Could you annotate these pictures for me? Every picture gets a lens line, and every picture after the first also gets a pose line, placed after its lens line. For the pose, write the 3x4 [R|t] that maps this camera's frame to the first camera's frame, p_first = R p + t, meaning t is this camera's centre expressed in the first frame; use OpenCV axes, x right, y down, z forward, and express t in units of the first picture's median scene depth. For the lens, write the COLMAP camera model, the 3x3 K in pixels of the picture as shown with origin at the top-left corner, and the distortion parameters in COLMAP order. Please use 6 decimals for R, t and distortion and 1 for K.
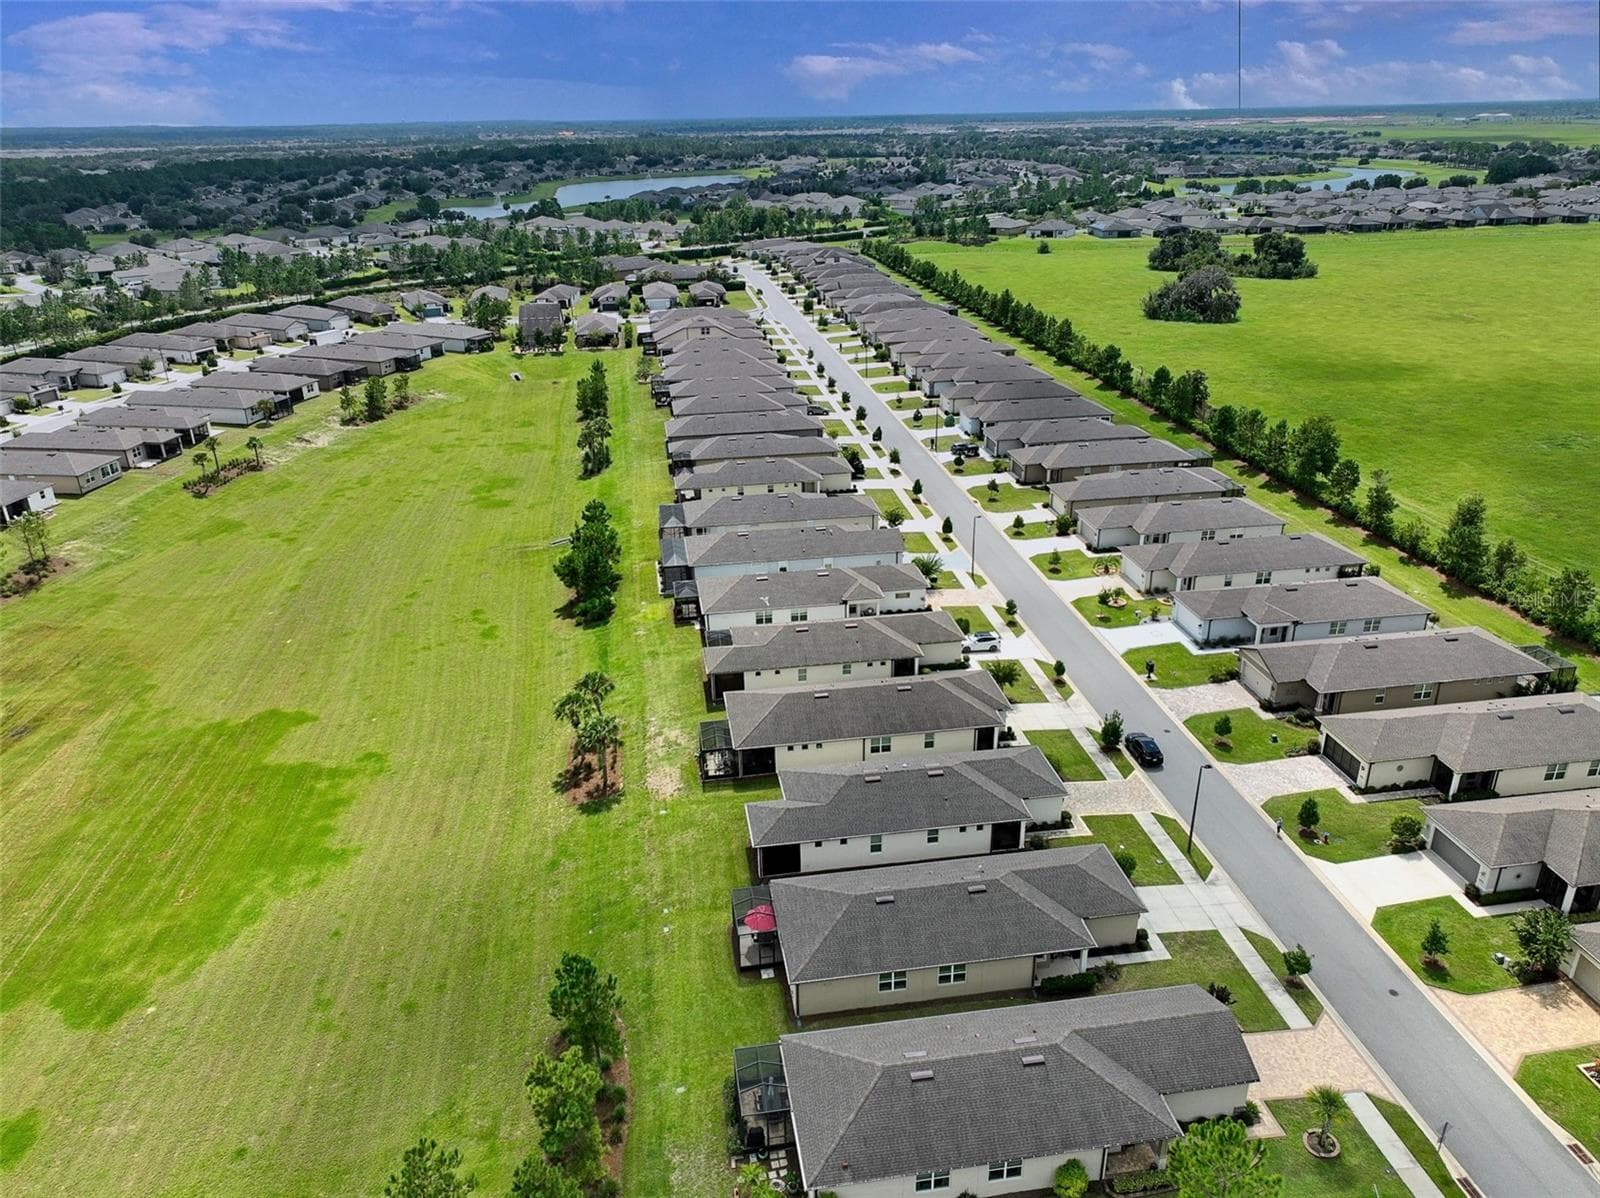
lens RADIAL K [[1118.2, 0, 800.0], [0, 1118.2, 599.0], [0, 0, 1]] dist [-0.003947, 0.029534]
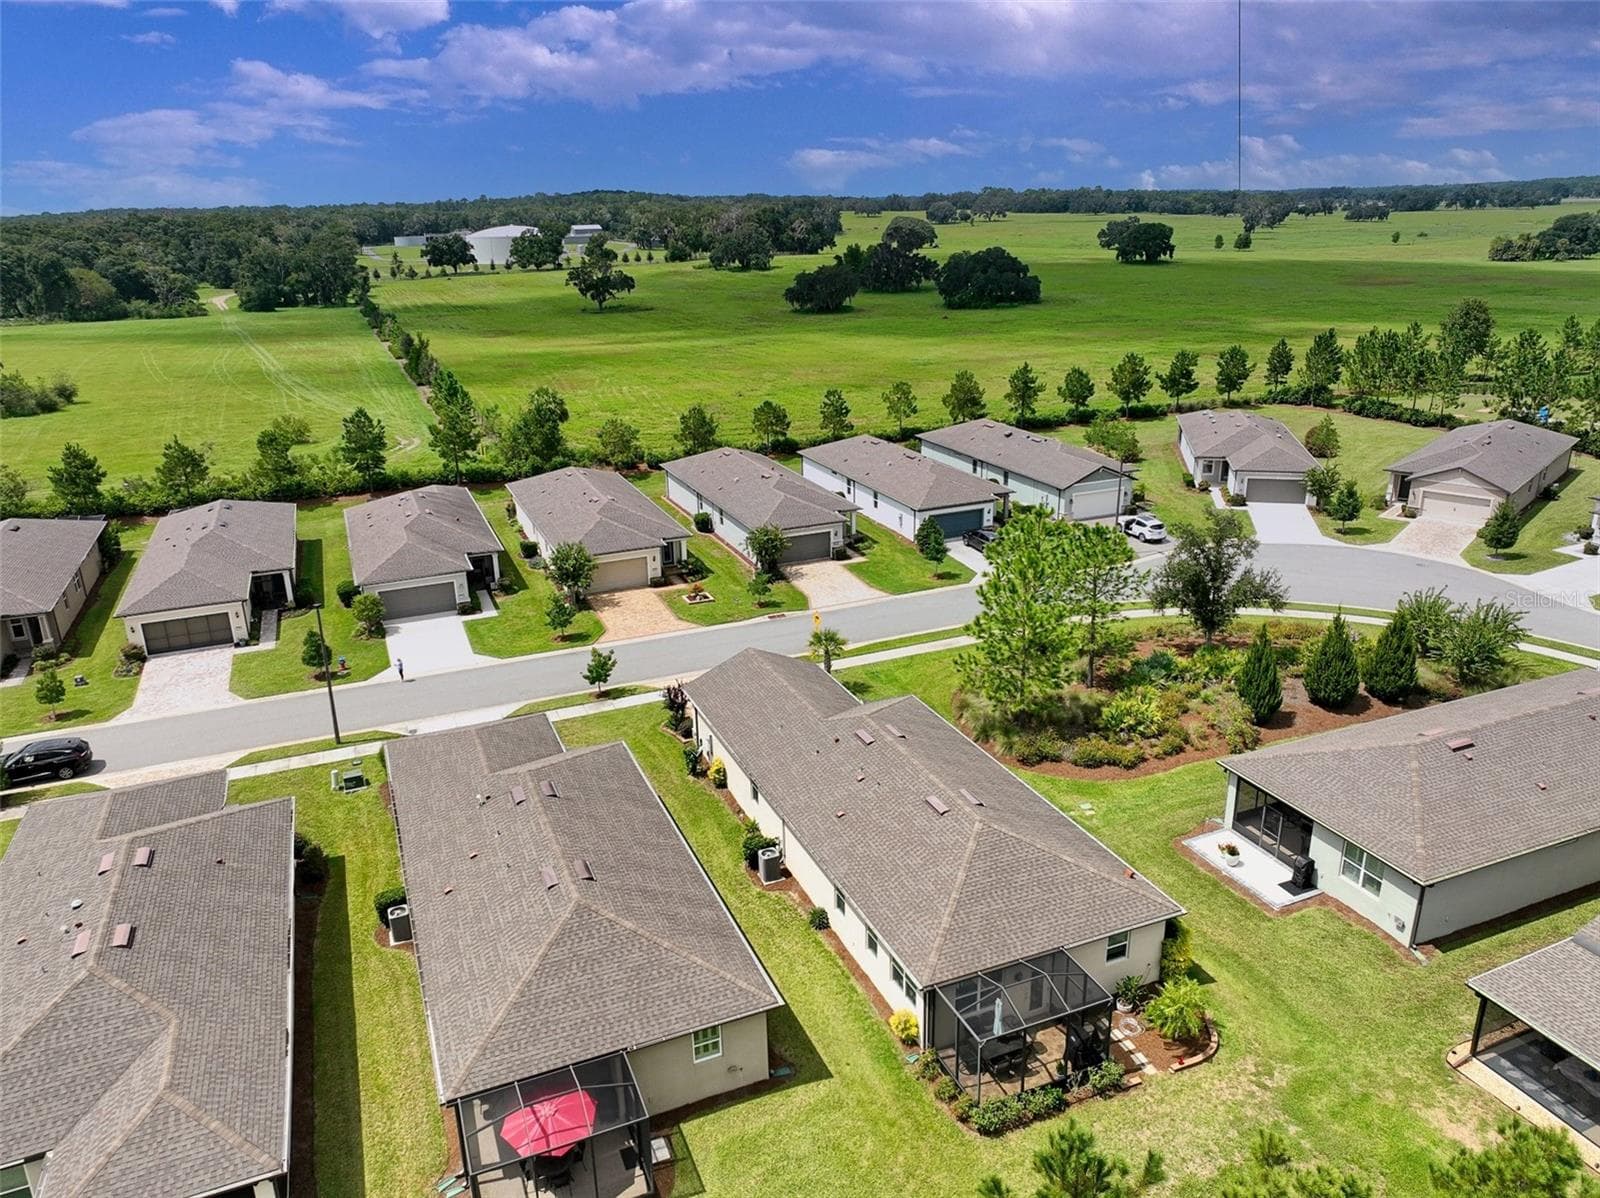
lens RADIAL K [[1121.6, 0, 796.3], [0, 1121.6, 597.5], [0, 0, 1]] dist [-0.005653, 0.023591]
pose [[-0.236832, -0.303573, 0.922905, -0.203070], [0.409854, 0.830049, 0.378205, 0.002479], [-0.880869, 0.467828, -0.072162, 0.458779]]
